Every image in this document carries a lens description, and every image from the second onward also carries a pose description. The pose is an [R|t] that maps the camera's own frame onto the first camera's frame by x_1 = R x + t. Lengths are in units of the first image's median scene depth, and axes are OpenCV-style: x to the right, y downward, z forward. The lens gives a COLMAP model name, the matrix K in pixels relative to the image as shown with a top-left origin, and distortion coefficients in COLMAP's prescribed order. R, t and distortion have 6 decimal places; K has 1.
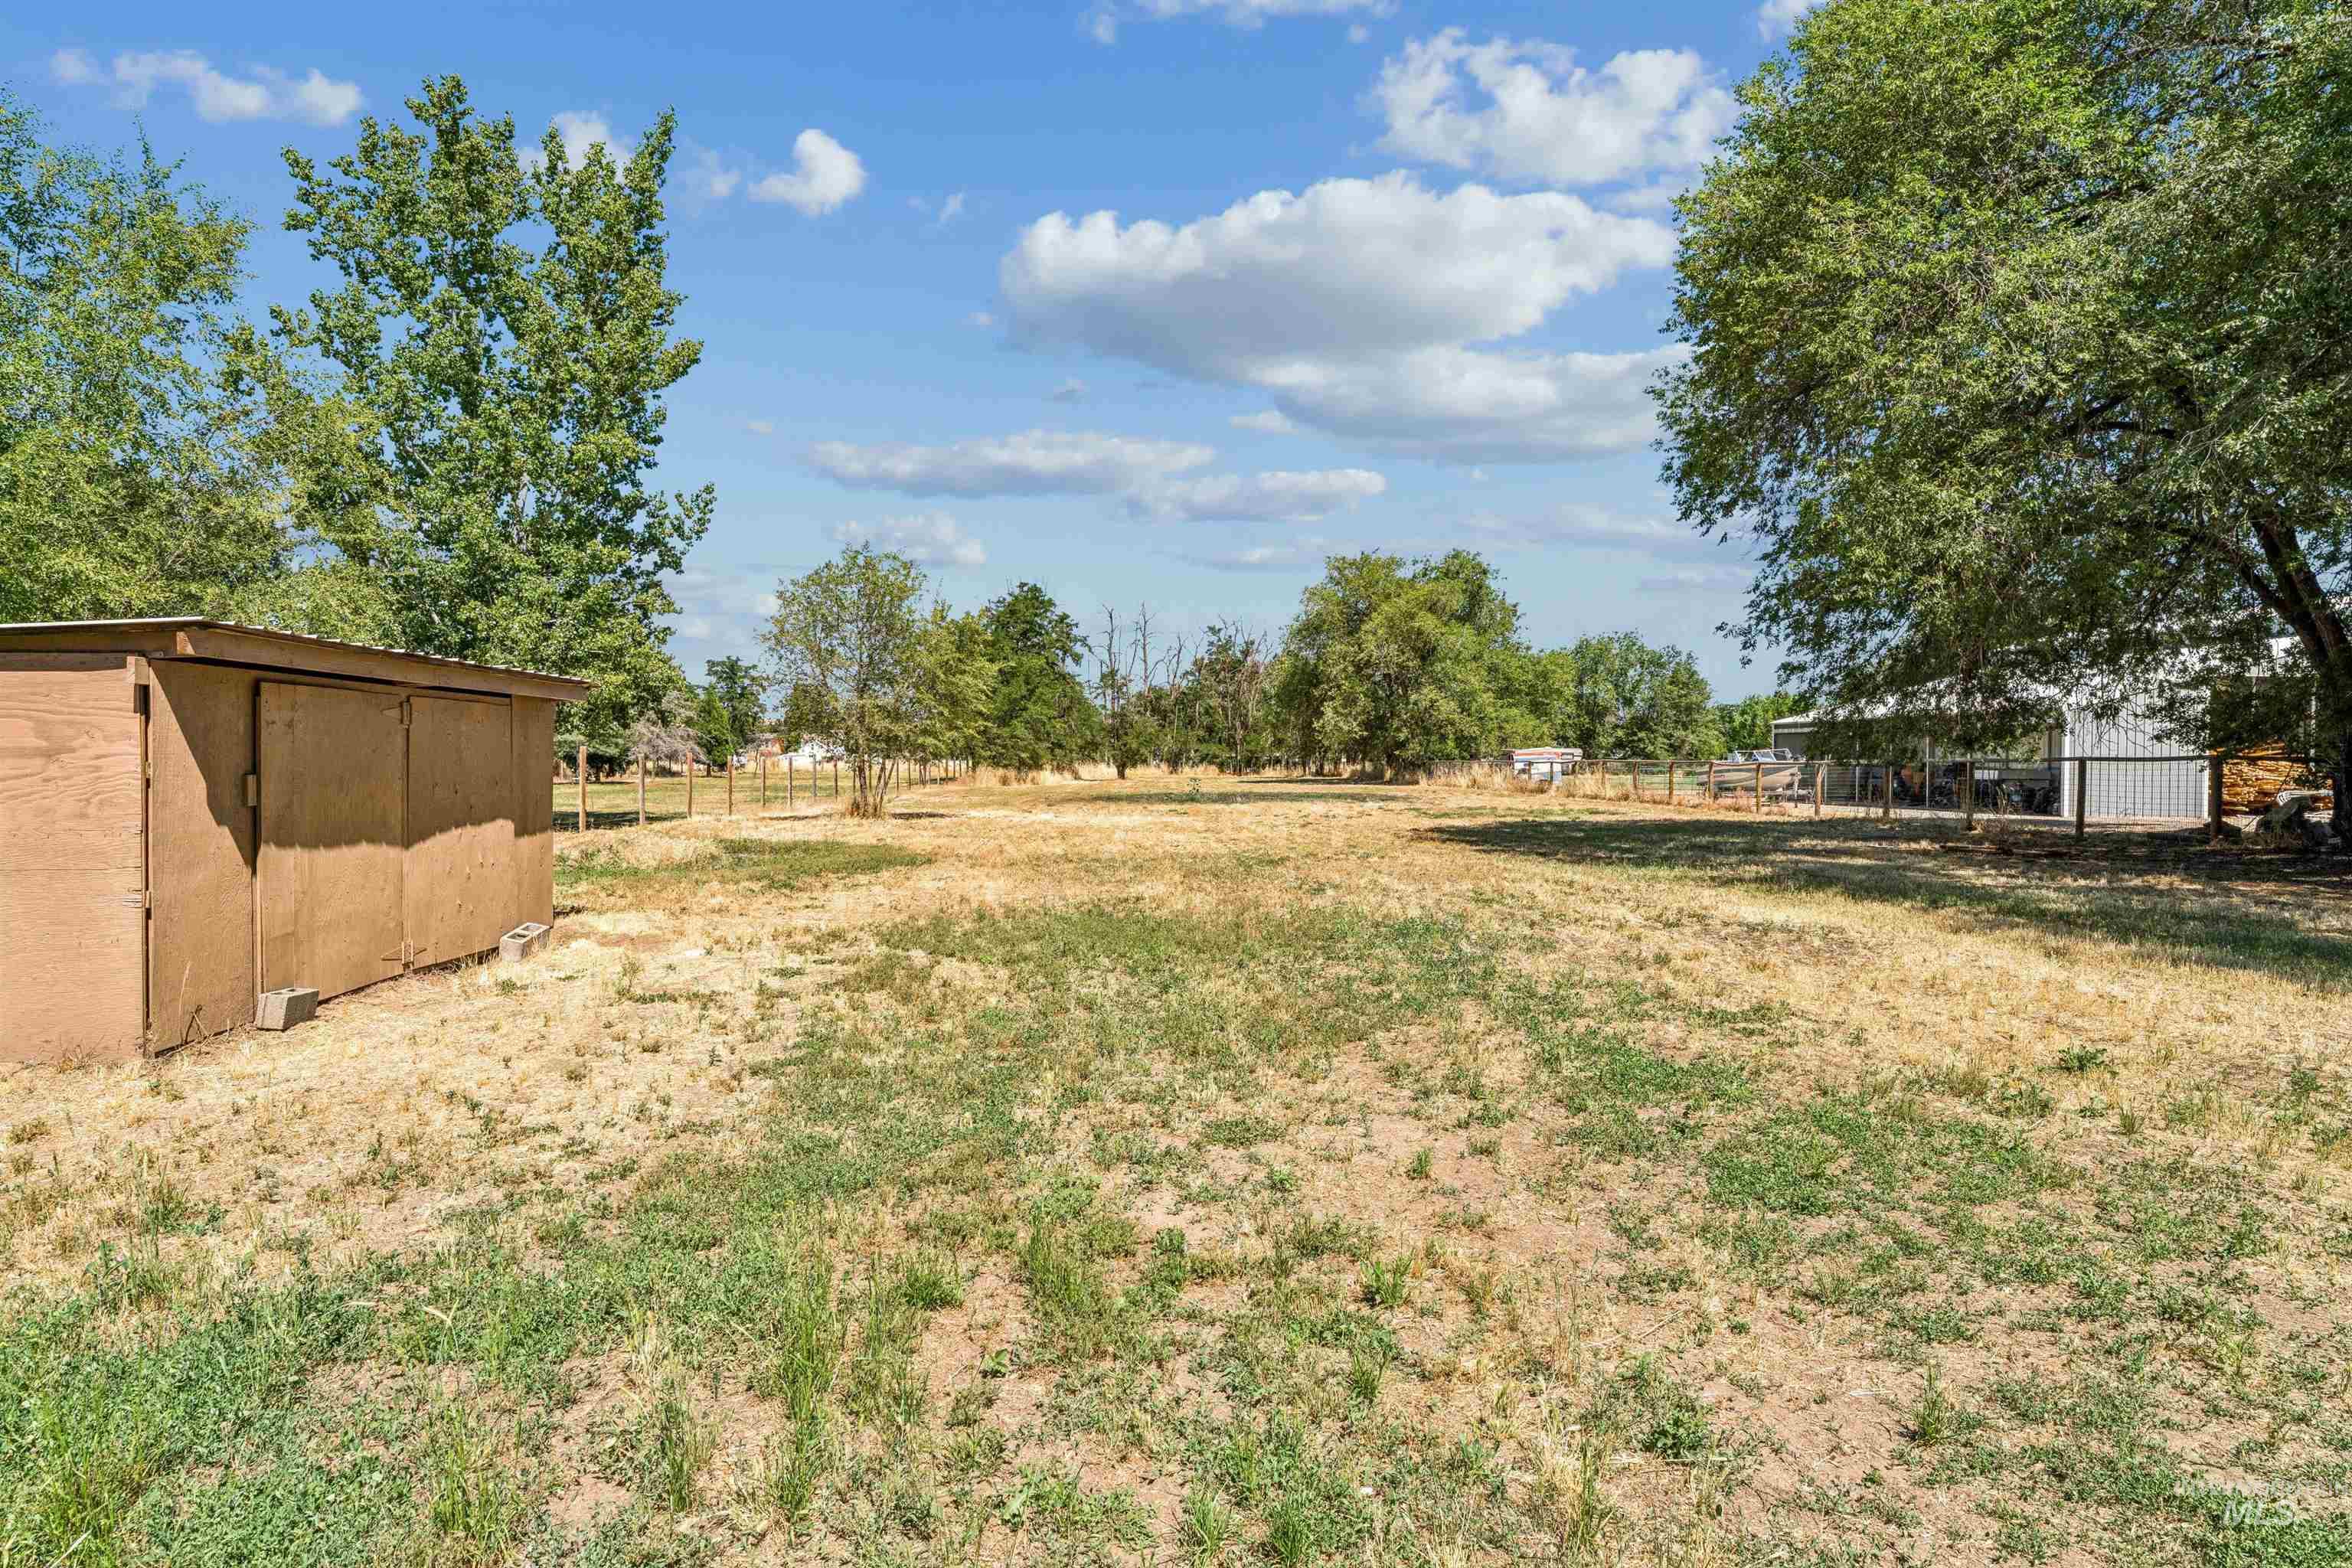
lens RADIAL K [[1250.6, 0, 1176.0], [0, 1250.6, 784.0], [0, 0, 1]] dist [0.012564, -0.000140]
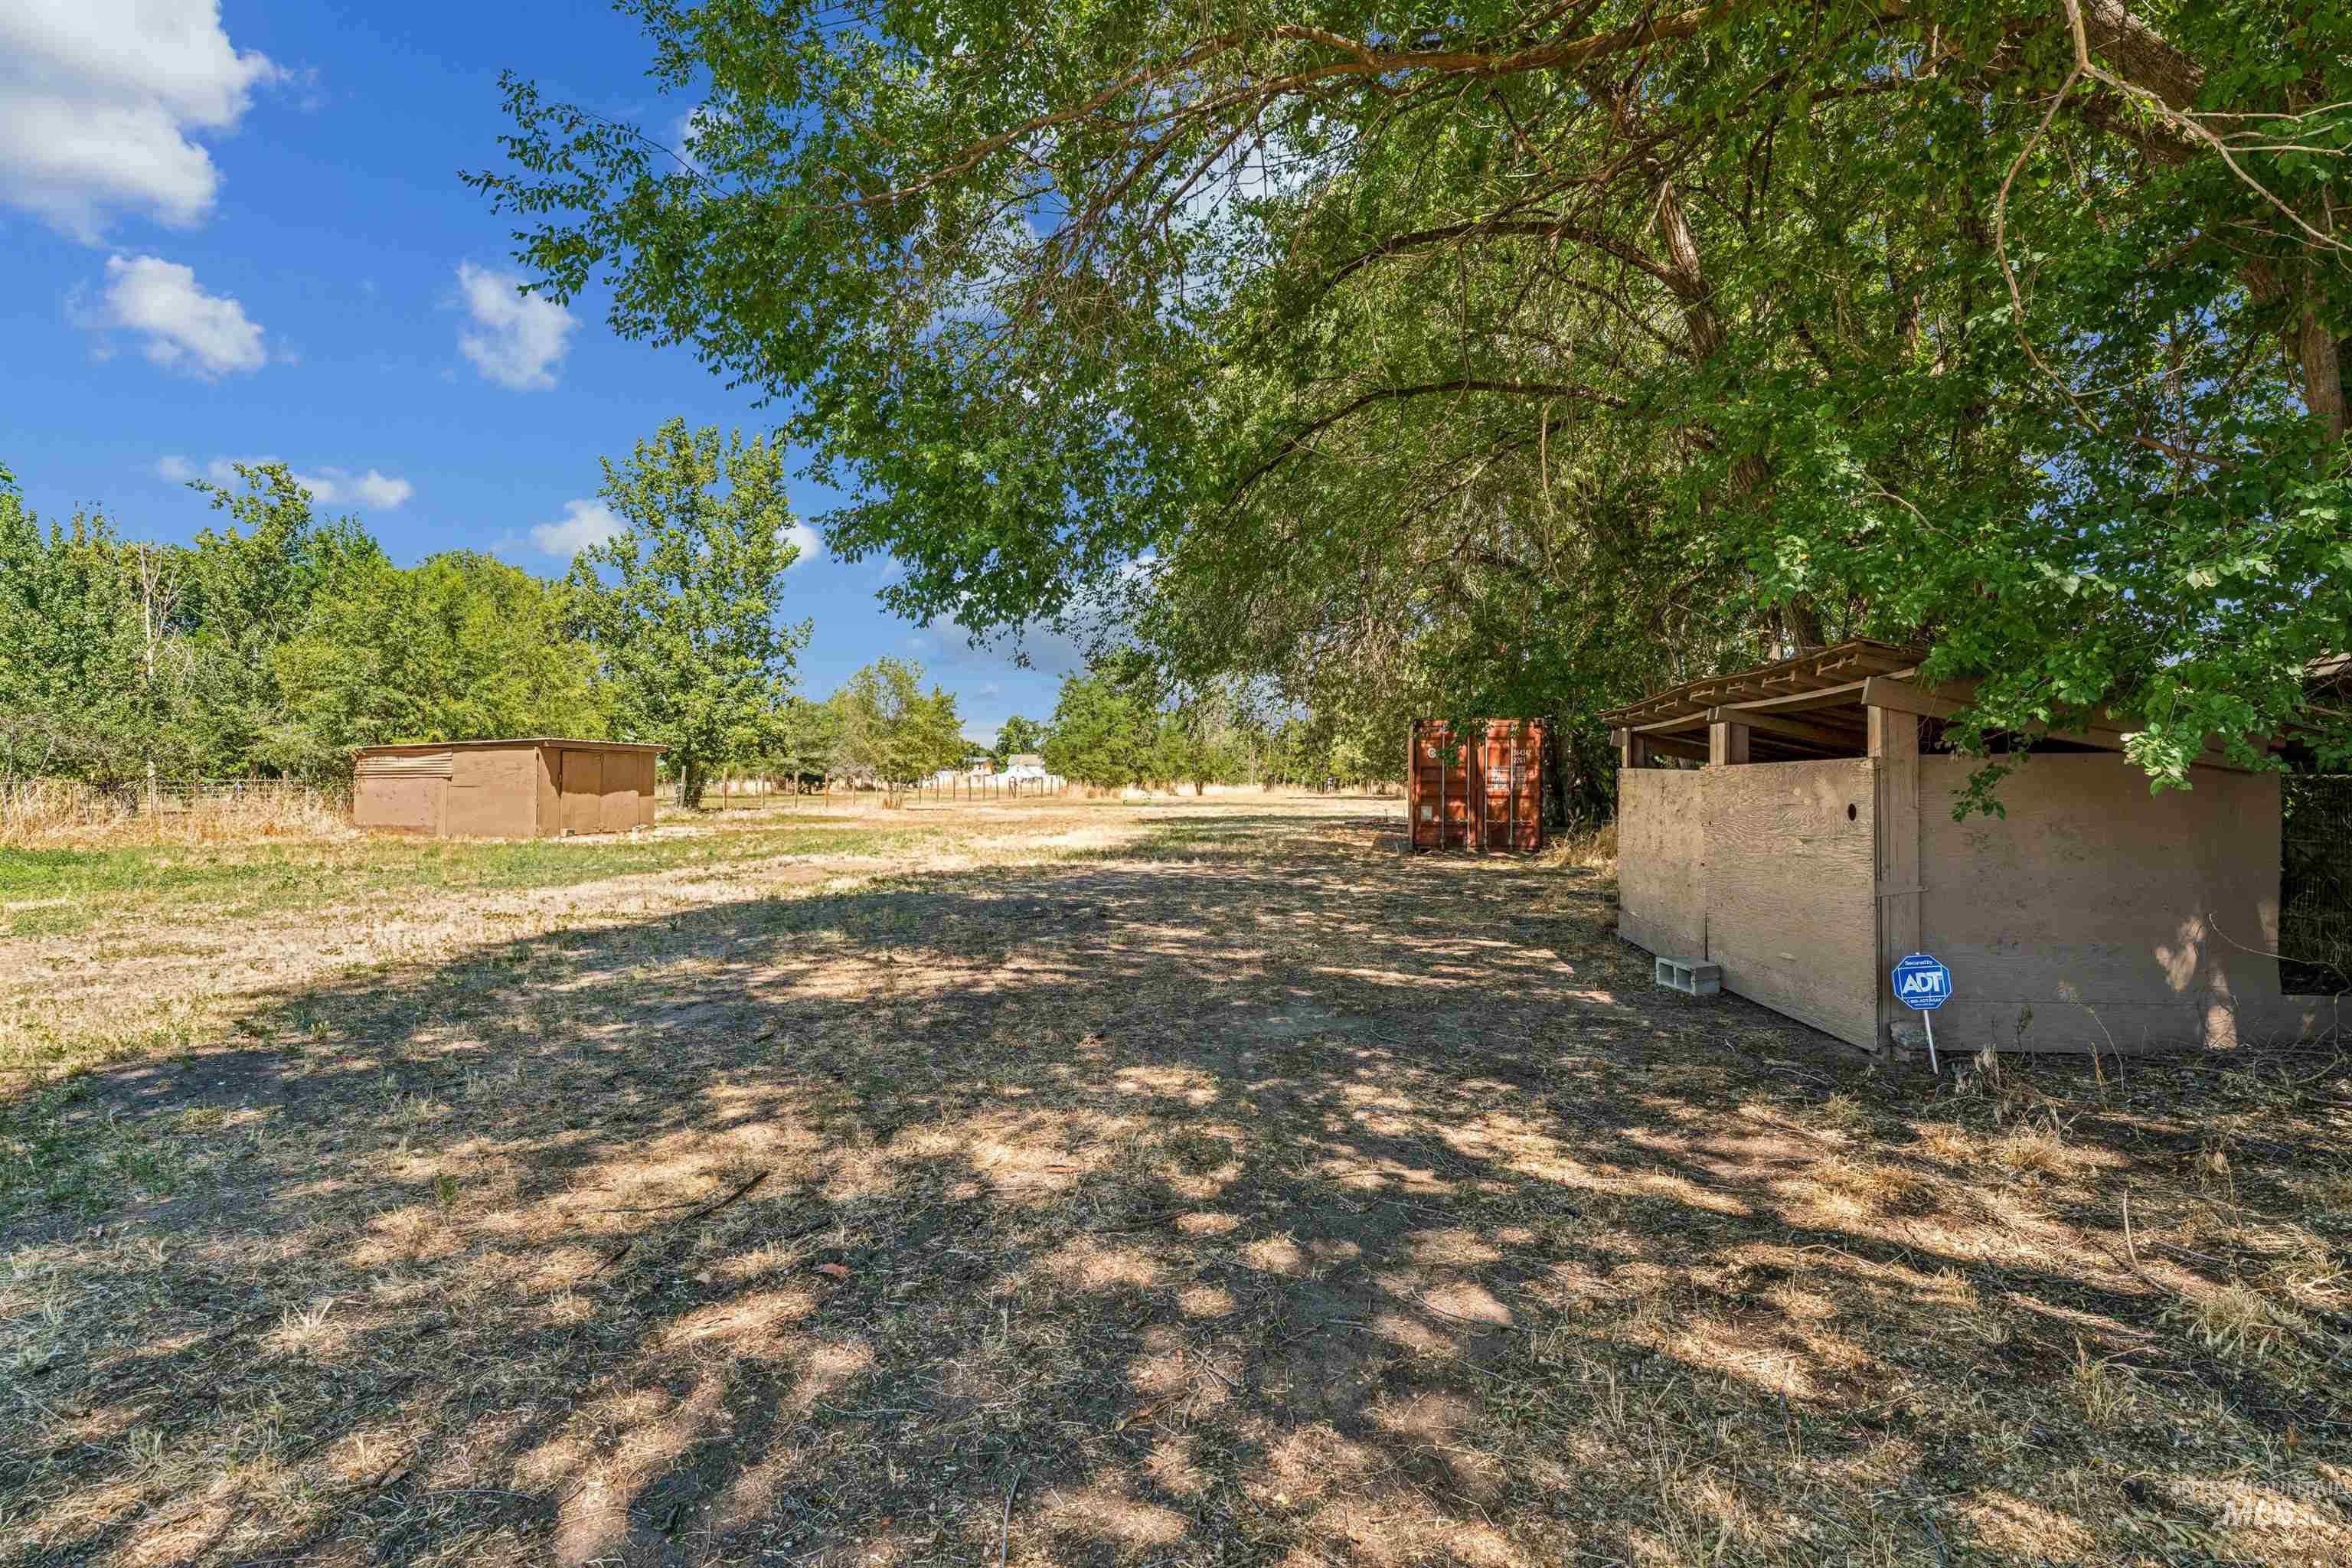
lens RADIAL K [[1184.9, 0, 1176.0], [0, 1184.9, 784.0], [0, 0, 1]] dist [-0.000028, 0.000020]
pose [[0.984544, 0.005331, -0.175055, 0.475596], [-0.008429, 0.999821, -0.016957, 0.018501], [0.174933, 0.018170, 0.984413, -0.607123]]
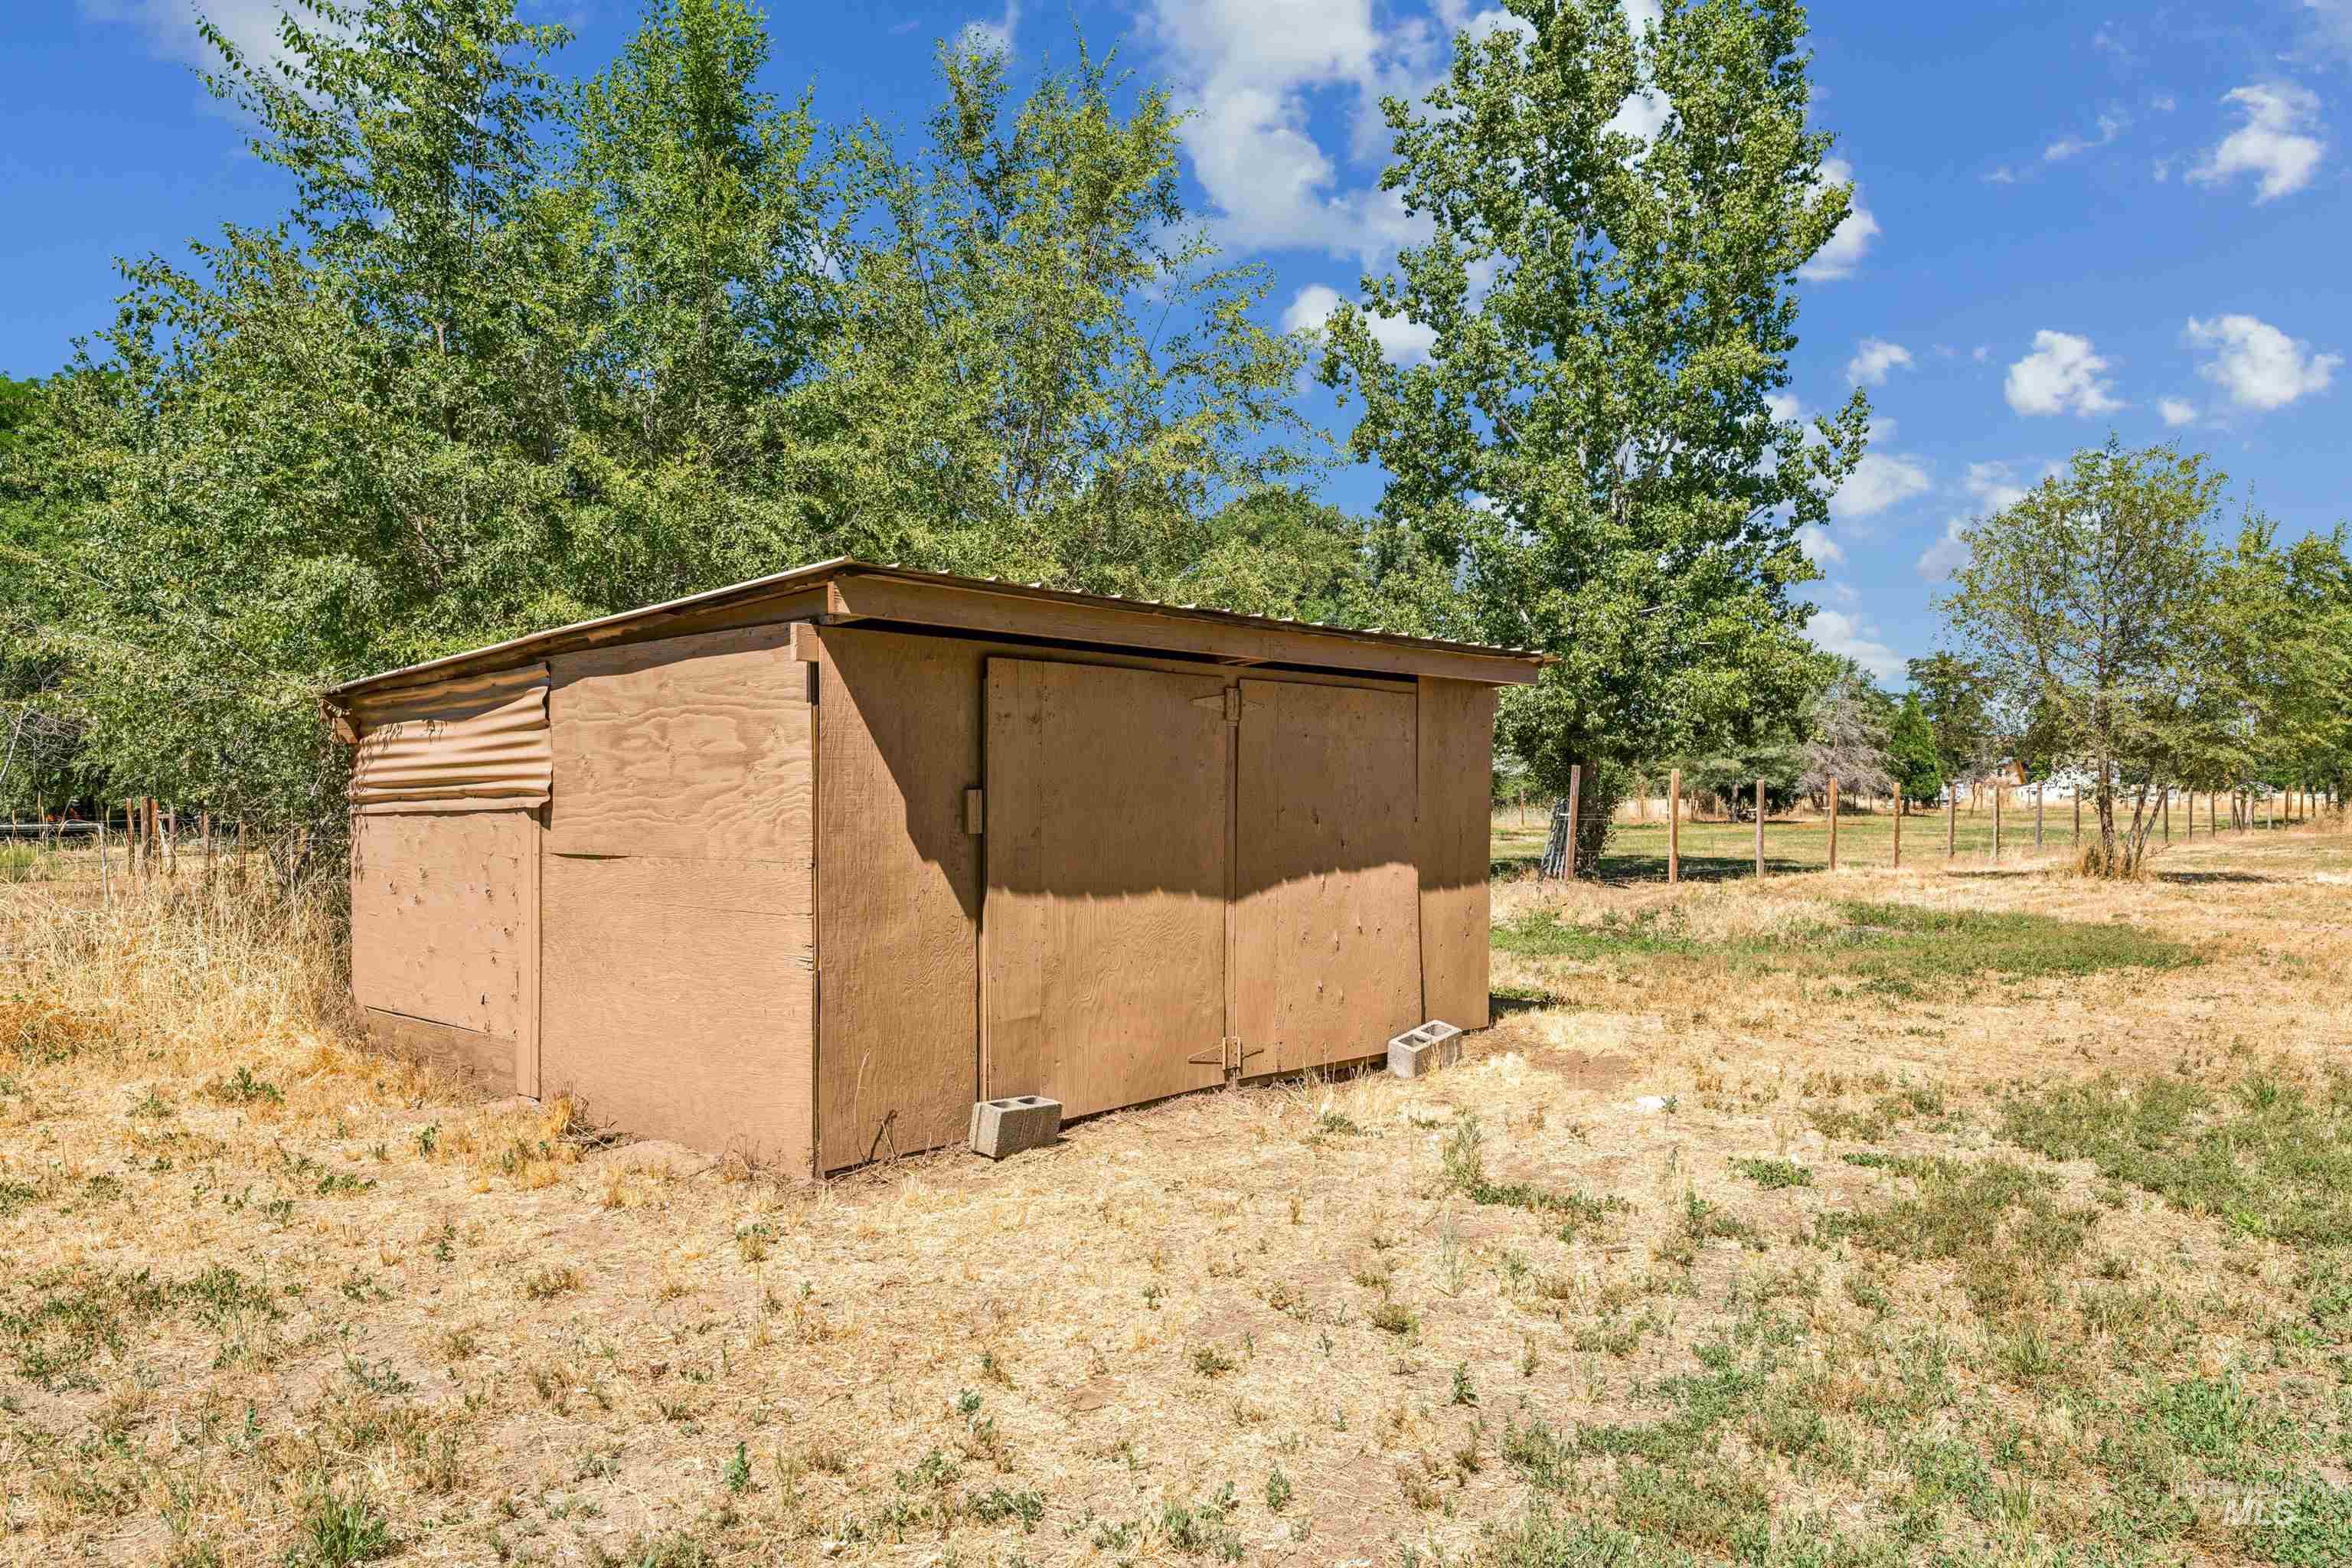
lens RADIAL K [[1583.6, 0, 1171.8], [0, 1583.6, 830.3], [0, 0, 1]] dist [-0.000384, 0.004164]
pose [[0.696266, 0.013506, -0.717657, -0.005670], [-0.011199, 0.999906, 0.007953, 0.001827], [0.717697, 0.002500, 0.696351, 0.118268]]
